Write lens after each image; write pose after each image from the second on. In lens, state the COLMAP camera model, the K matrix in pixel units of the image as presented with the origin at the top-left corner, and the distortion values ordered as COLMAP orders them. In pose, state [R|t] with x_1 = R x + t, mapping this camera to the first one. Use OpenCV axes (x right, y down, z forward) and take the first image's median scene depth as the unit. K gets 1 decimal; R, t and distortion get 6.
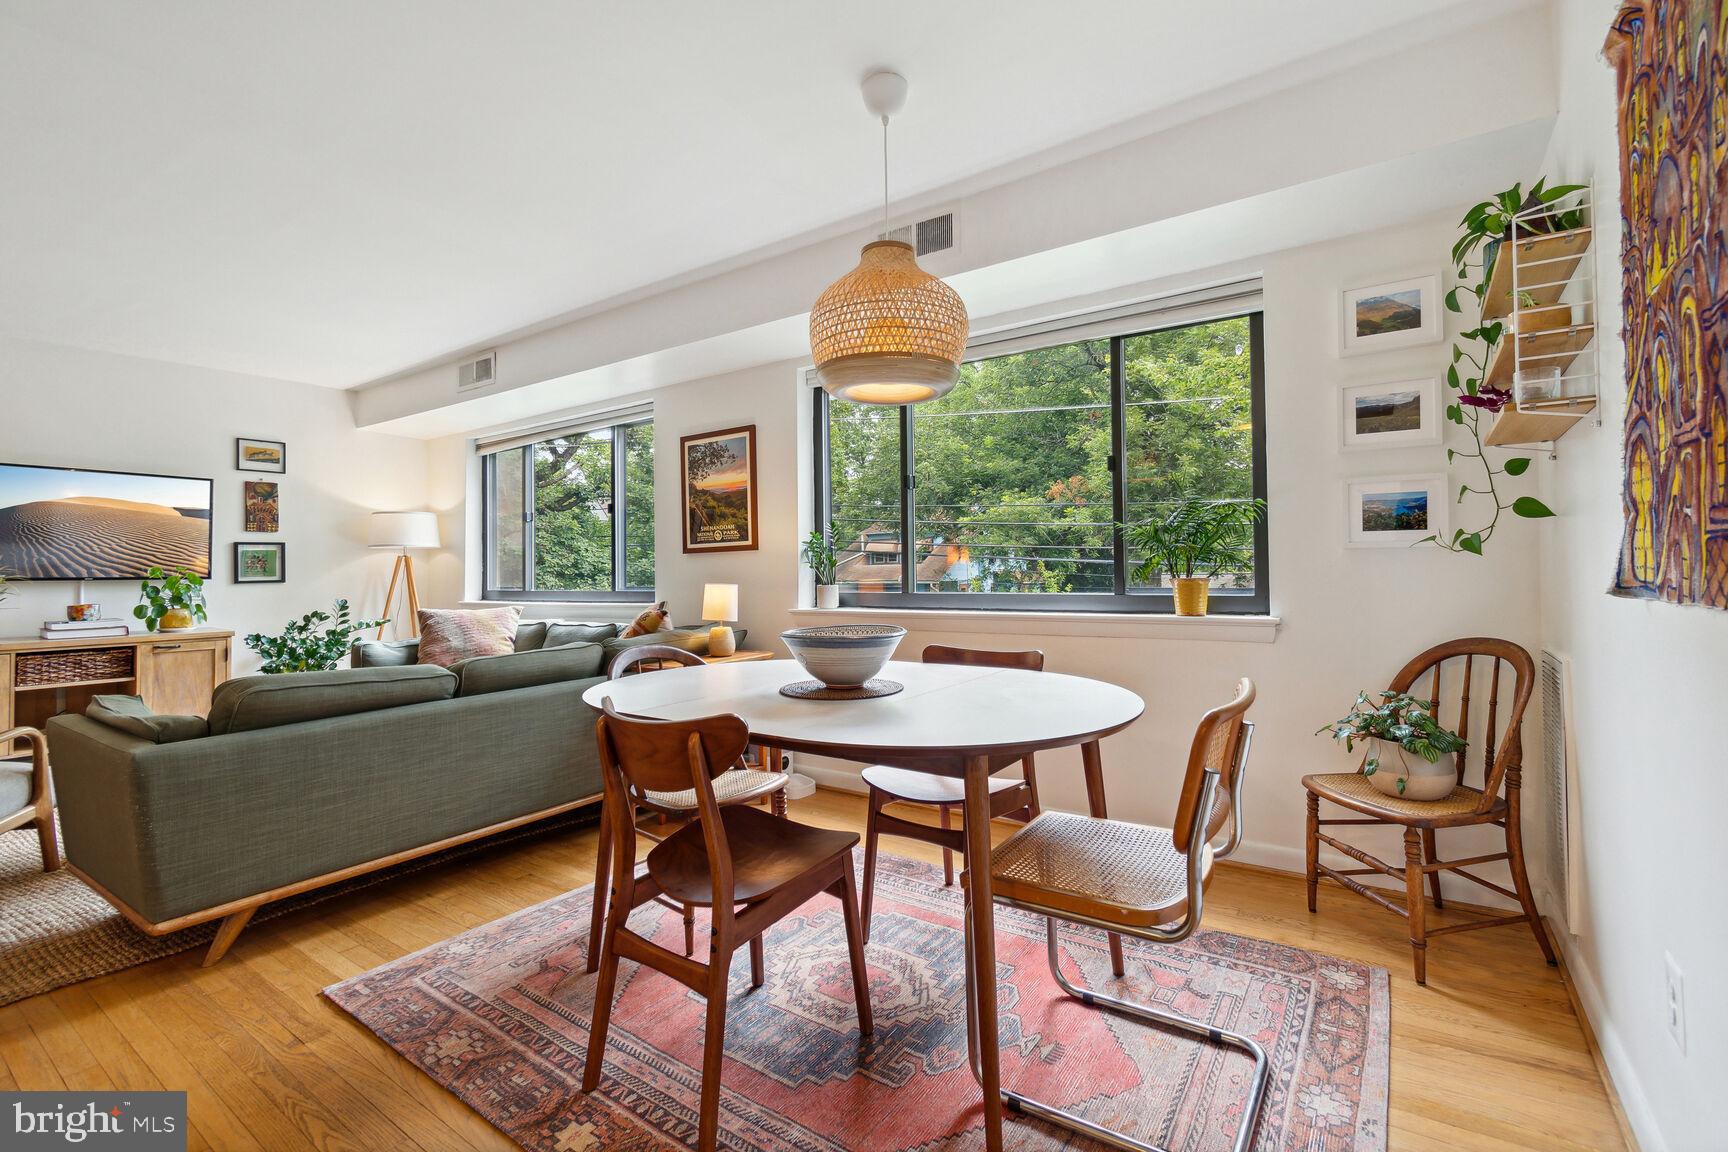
lens RADIAL K [[767.3, 0, 878.0], [0, 767.3, 554.9], [0, 0, 1]] dist [0.000975, -0.000387]
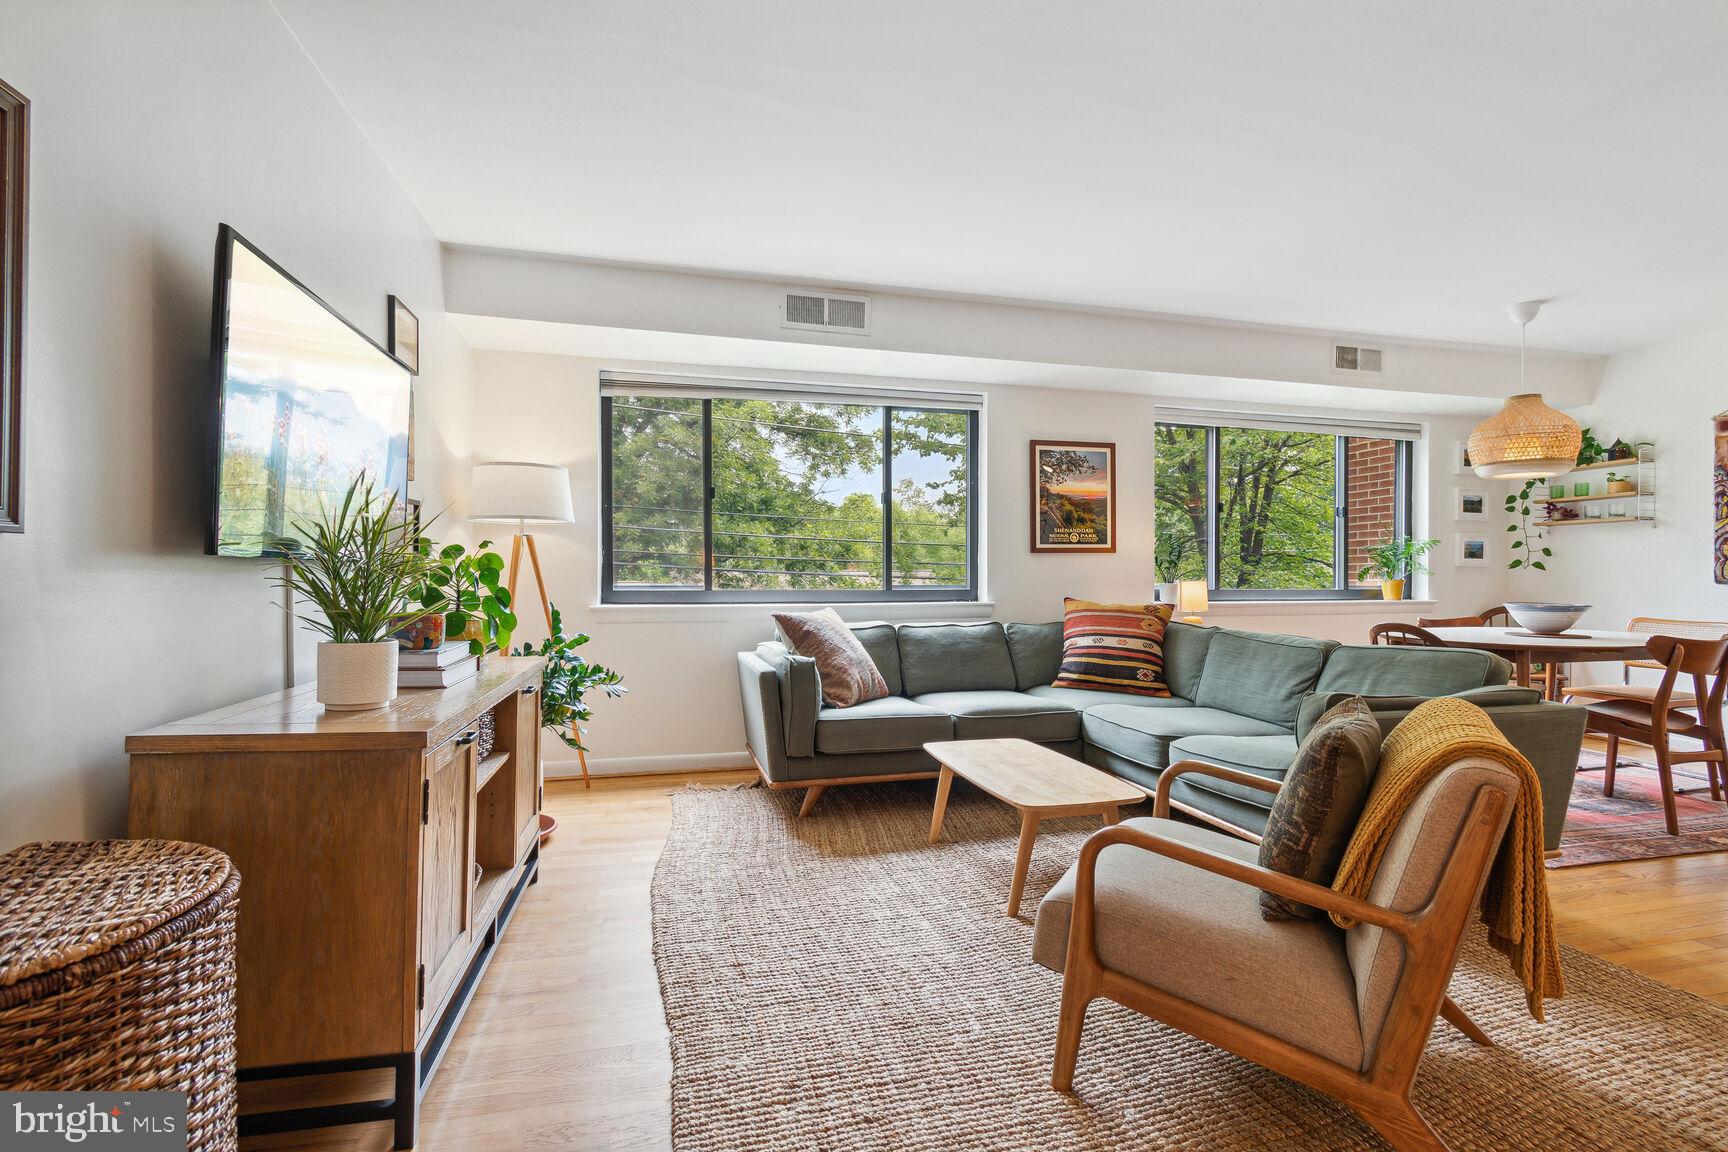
lens RADIAL K [[785.0, 0, 875.8], [0, 785.0, 580.3], [0, 0, 1]] dist [0.003369, -0.000521]
pose [[0.653089, 0.011982, 0.757186, -1.266228], [-0.027360, 0.999595, 0.007781, 0.035003], [-0.756787, -0.025798, 0.653153, 0.493669]]
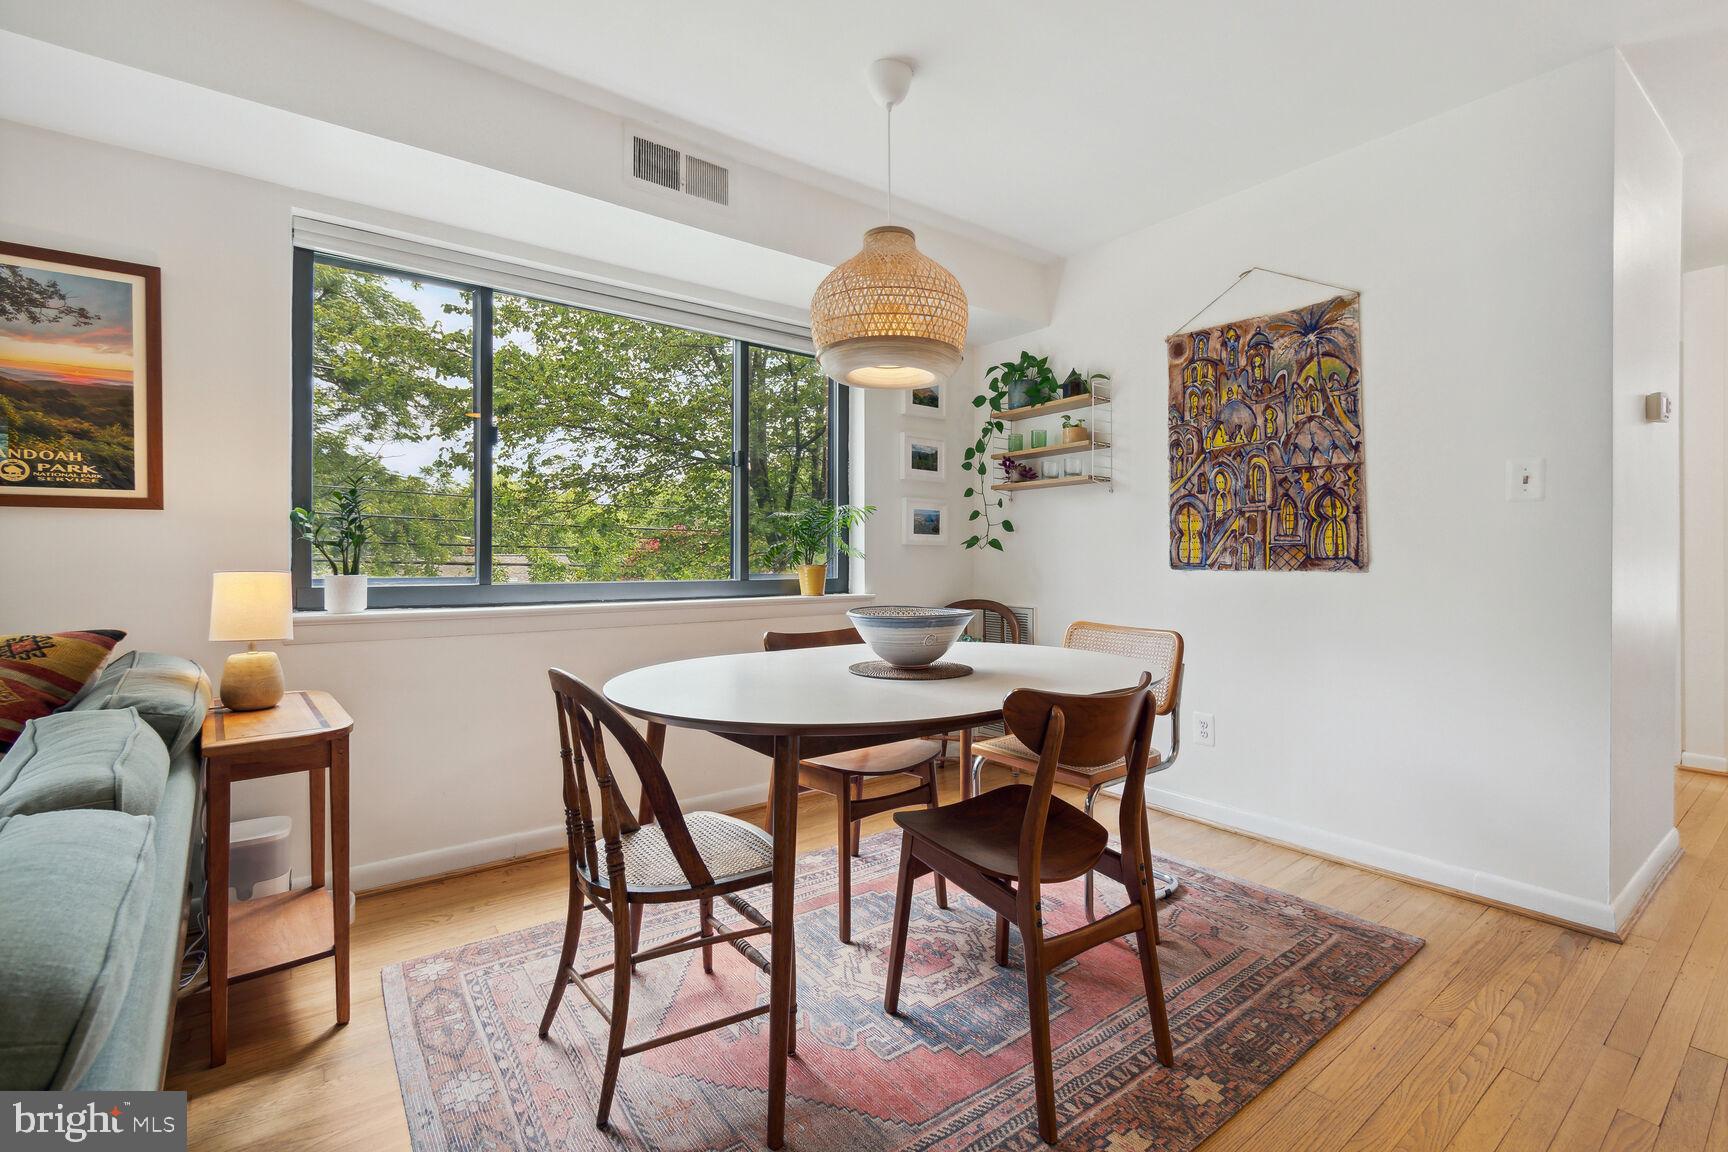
lens RADIAL K [[767.3, 0, 878.0], [0, 767.3, 554.9], [0, 0, 1]] dist [0.000975, -0.000387]
pose [[0.306063, 0.020433, 0.951792, -0.498675], [-0.023139, 0.999634, -0.014020, 0.020272], [-0.951730, -0.017733, 0.306424, 0.369278]]
